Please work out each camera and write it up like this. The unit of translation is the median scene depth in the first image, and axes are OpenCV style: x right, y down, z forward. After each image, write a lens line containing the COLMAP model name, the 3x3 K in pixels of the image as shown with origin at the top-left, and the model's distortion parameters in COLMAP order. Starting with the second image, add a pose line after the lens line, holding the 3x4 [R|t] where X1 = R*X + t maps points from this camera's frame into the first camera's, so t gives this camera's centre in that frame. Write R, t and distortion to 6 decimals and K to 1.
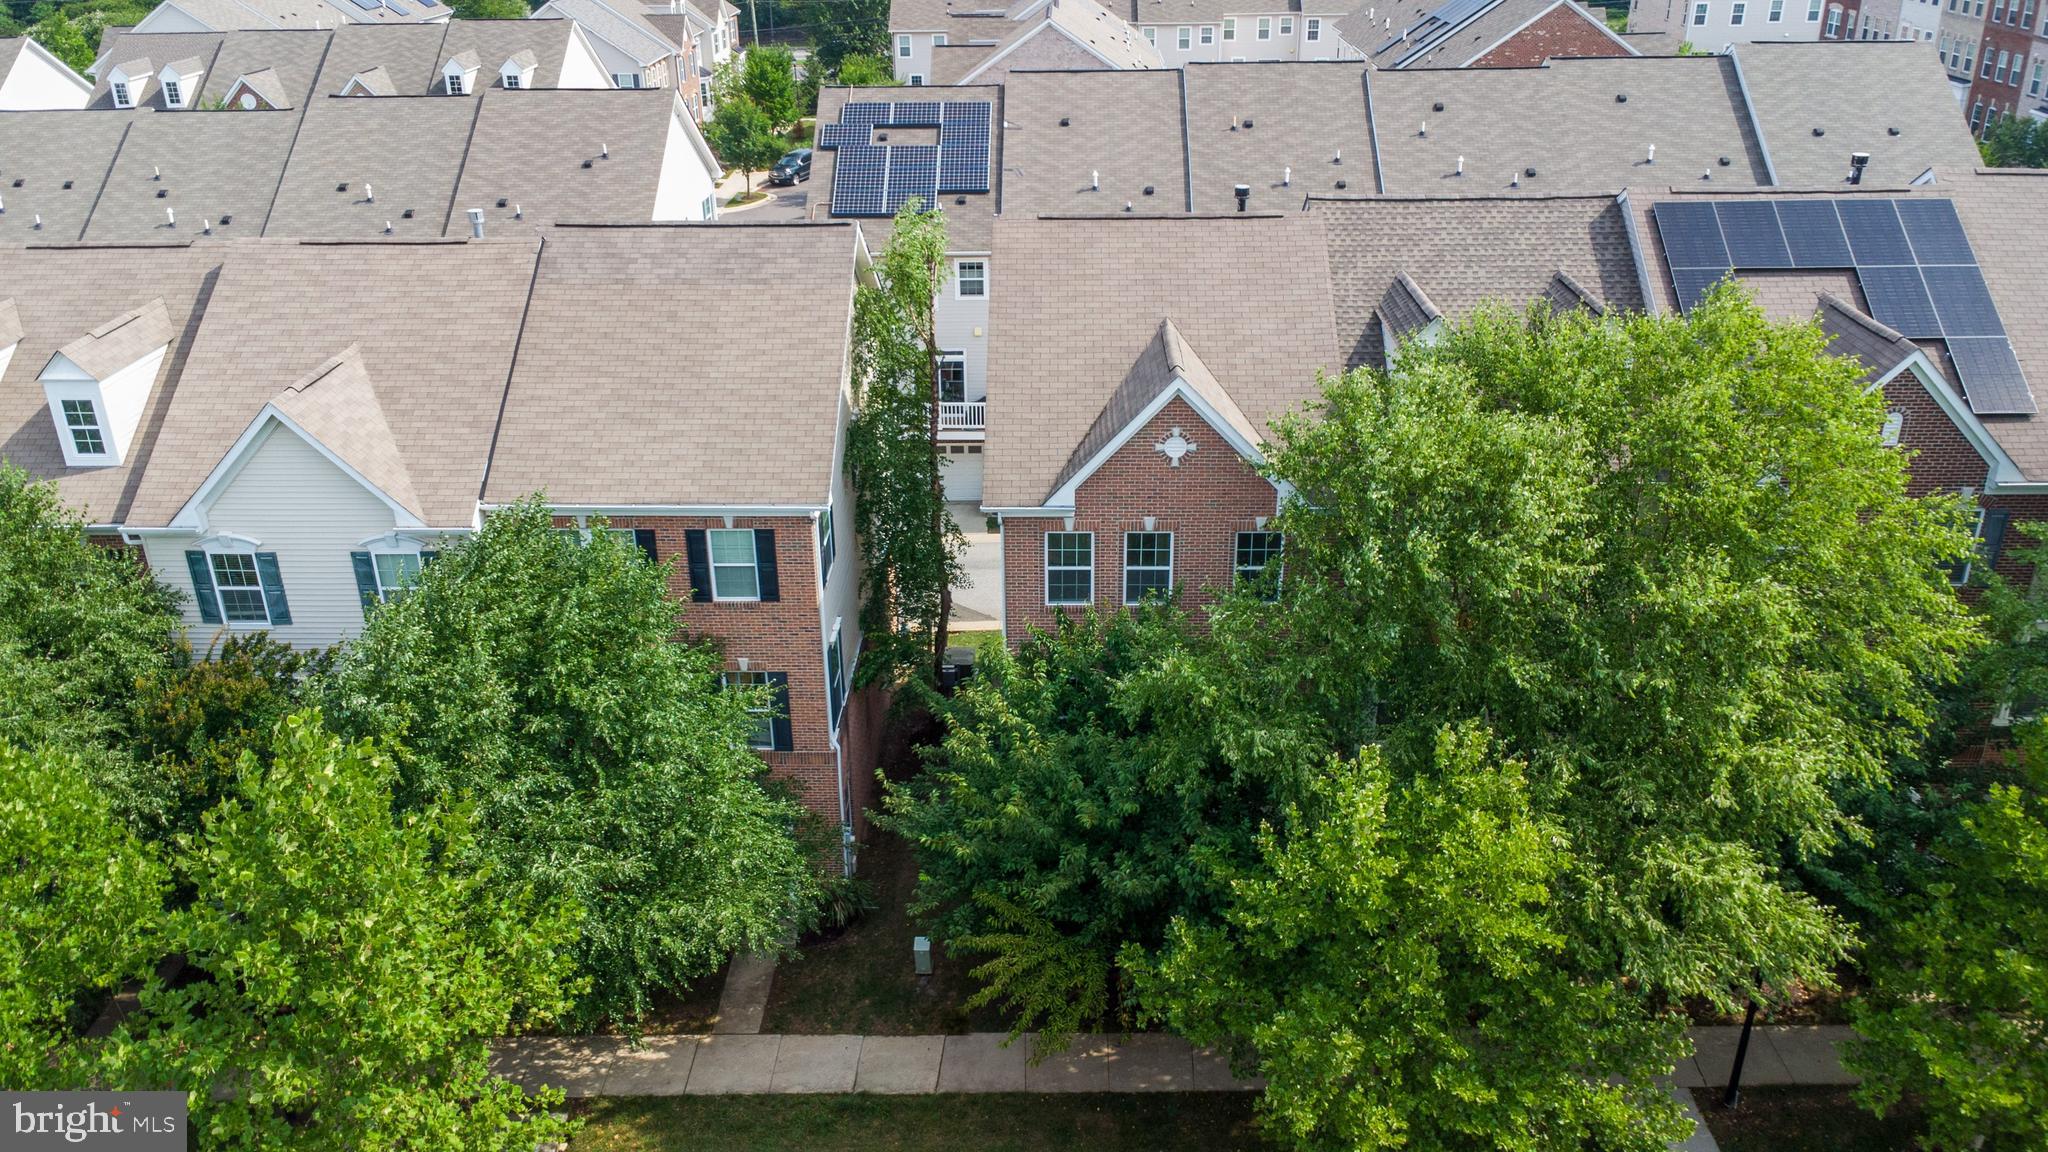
lens RADIAL K [[1496.9, 0, 1024.0], [0, 1496.9, 576.0], [0, 0, 1]] dist [0.016977, -0.001577]
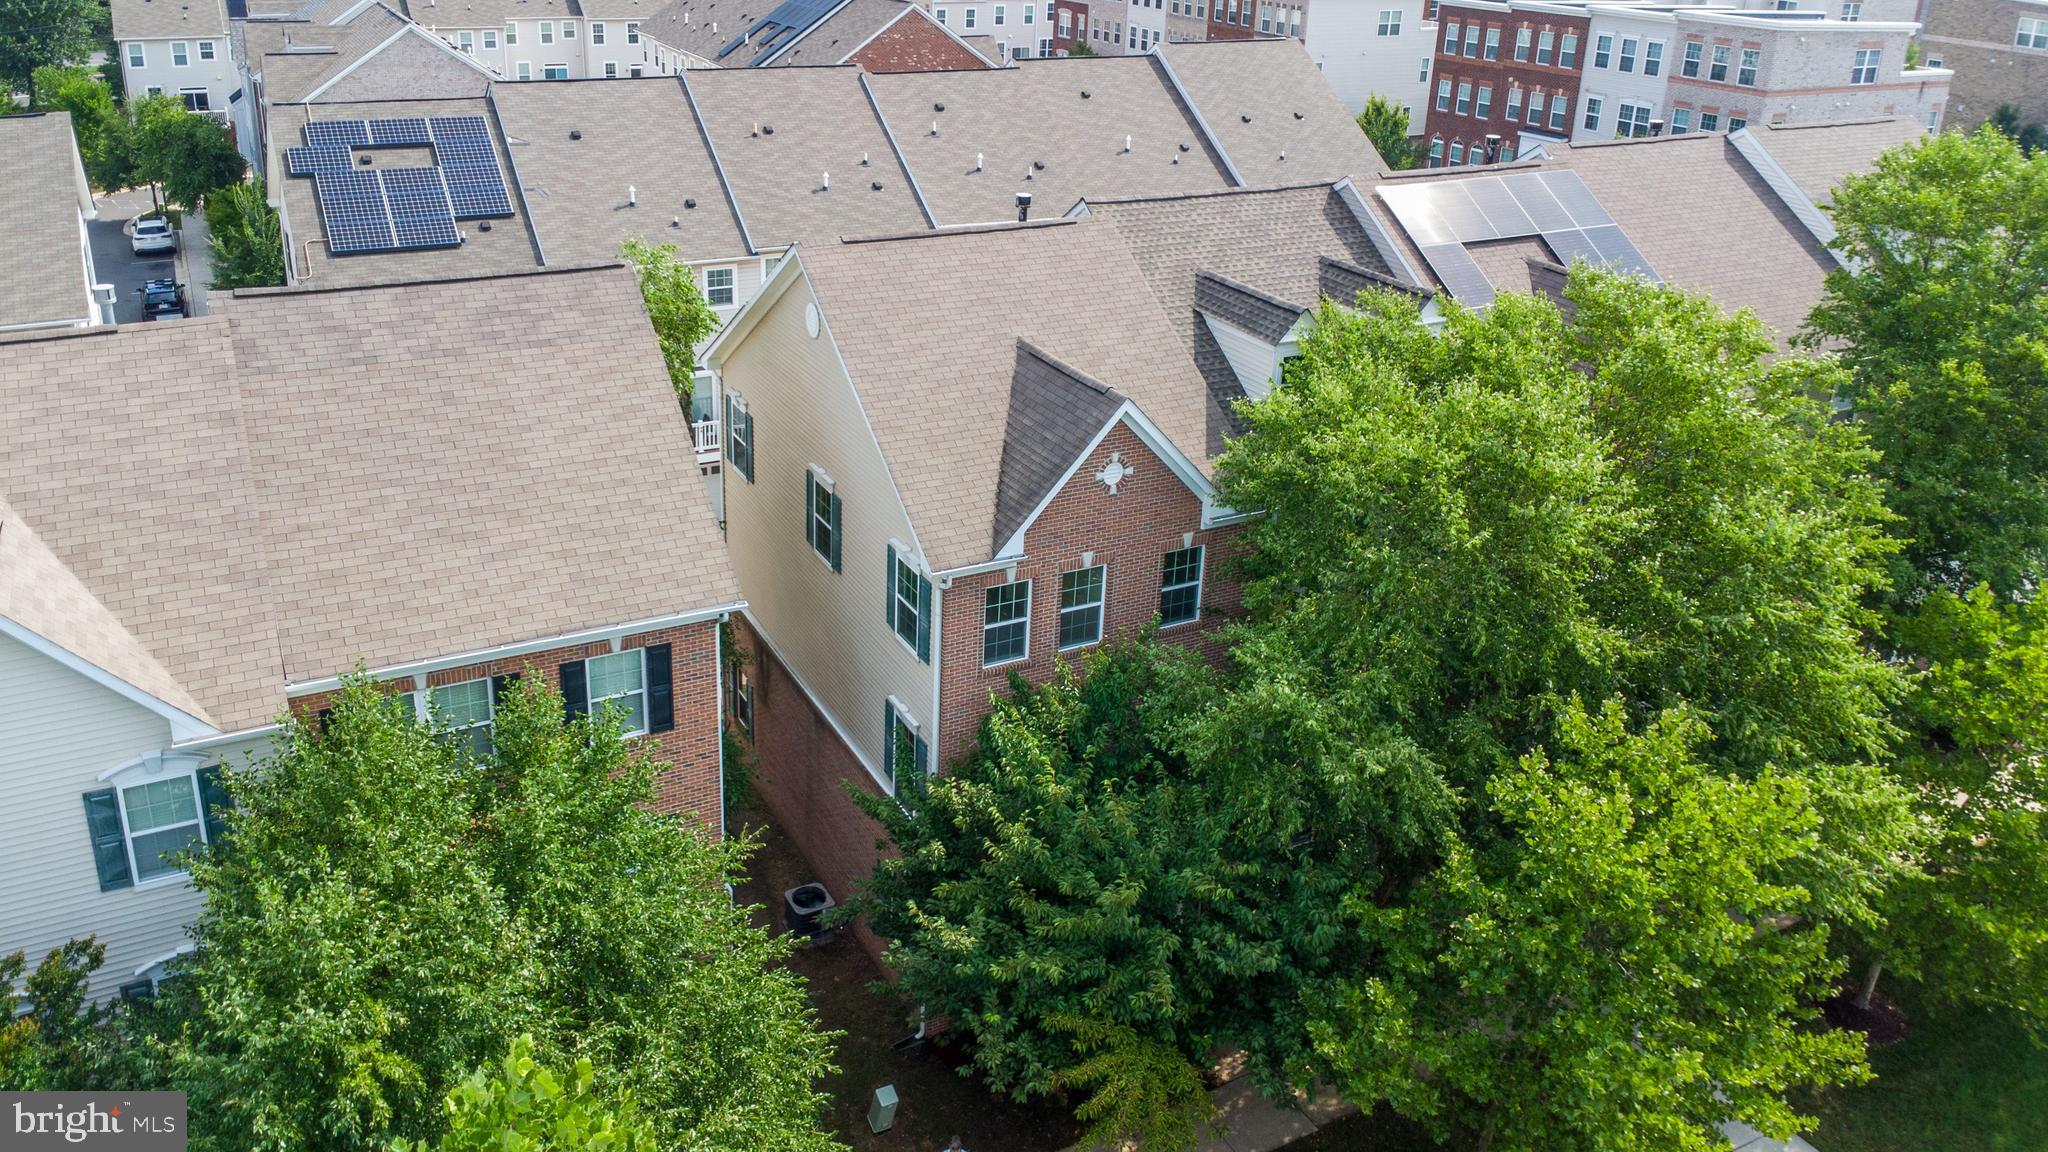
lens RADIAL K [[1499.9, 0, 1021.5], [0, 1499.9, 452.6], [0, 0, 1]] dist [0.019332, -0.004592]
pose [[0.888019, -0.133042, 0.440139, -0.300507], [0.166390, 0.985333, -0.037866, -0.061536], [-0.428646, 0.106861, 0.897131, 0.157734]]
